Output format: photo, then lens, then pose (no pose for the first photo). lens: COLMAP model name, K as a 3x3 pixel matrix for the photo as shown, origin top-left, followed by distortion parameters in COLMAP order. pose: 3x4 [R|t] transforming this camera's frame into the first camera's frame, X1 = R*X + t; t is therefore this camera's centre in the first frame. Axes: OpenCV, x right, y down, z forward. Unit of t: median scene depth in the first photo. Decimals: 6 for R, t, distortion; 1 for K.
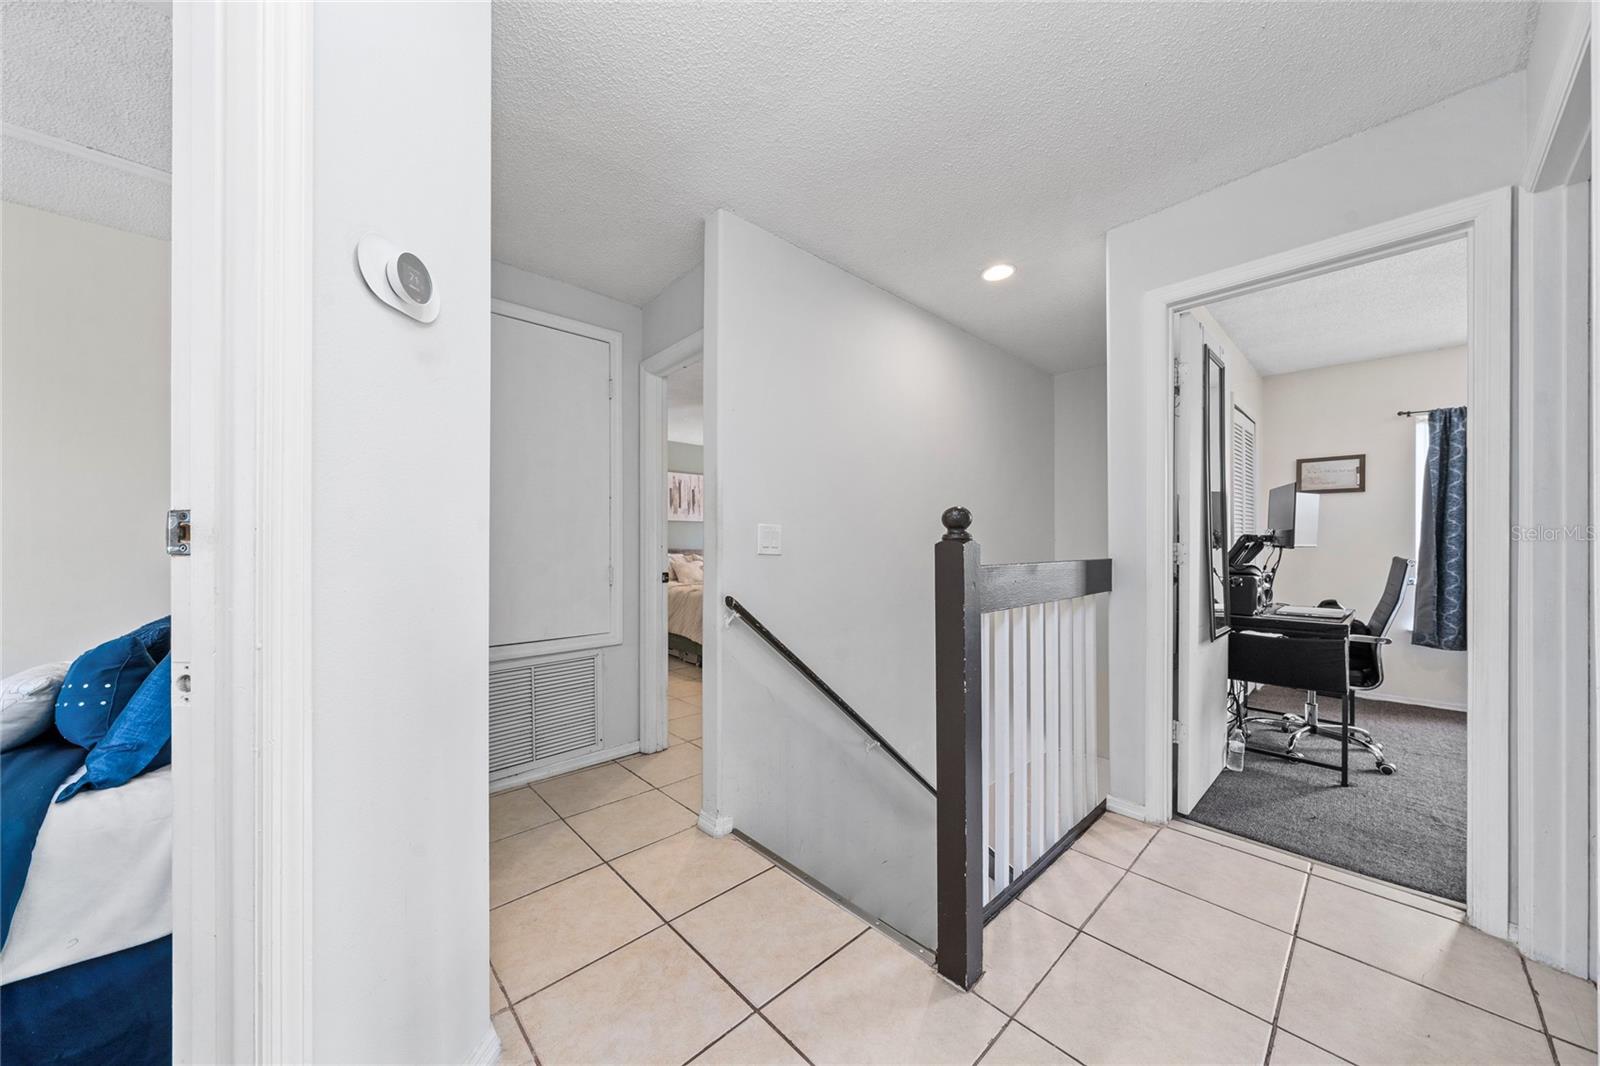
lens RADIAL K [[553.6, 0, 798.9], [0, 553.6, 537.2], [0, 0, 1]] dist [-0.001016, -0.000053]
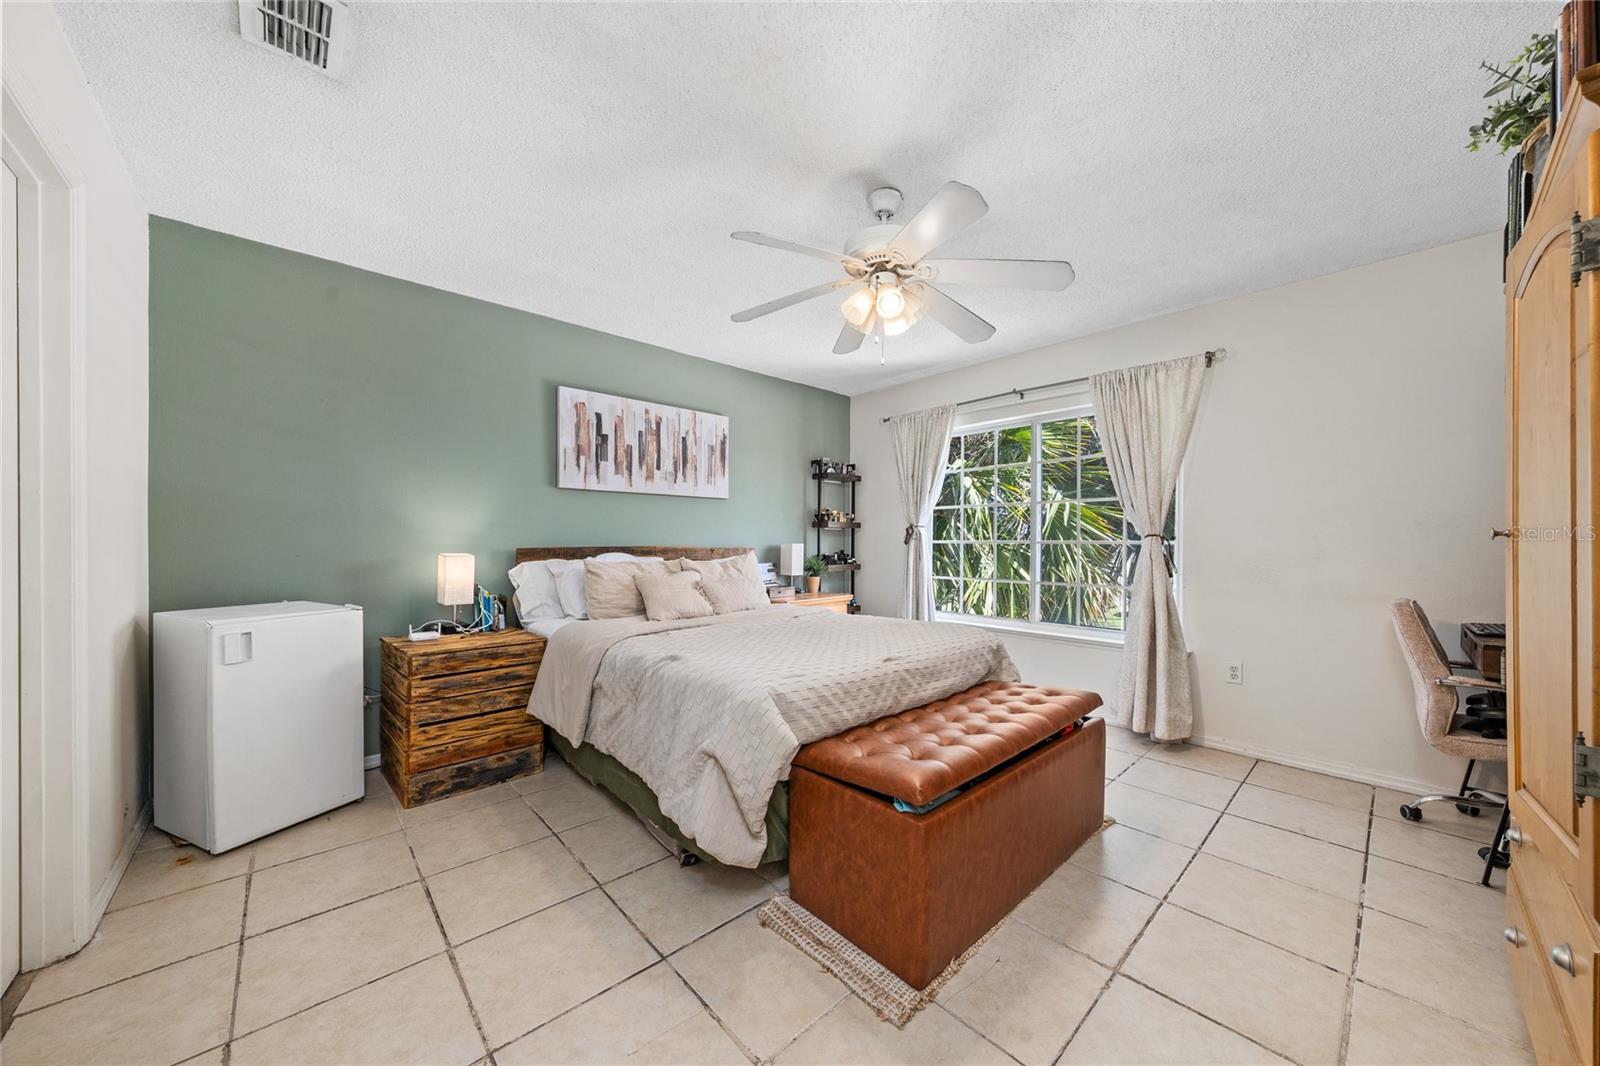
lens RADIAL K [[553.6, 0, 799.8], [0, 553.6, 534.8], [0, 0, 1]] dist [-0.001016, -0.000053]
pose [[0.999957, 0.006007, -0.007022, -0.076068], [-0.005974, 0.999971, 0.004741, 0.006123], [0.007051, -0.004699, 0.999964, 0.473760]]
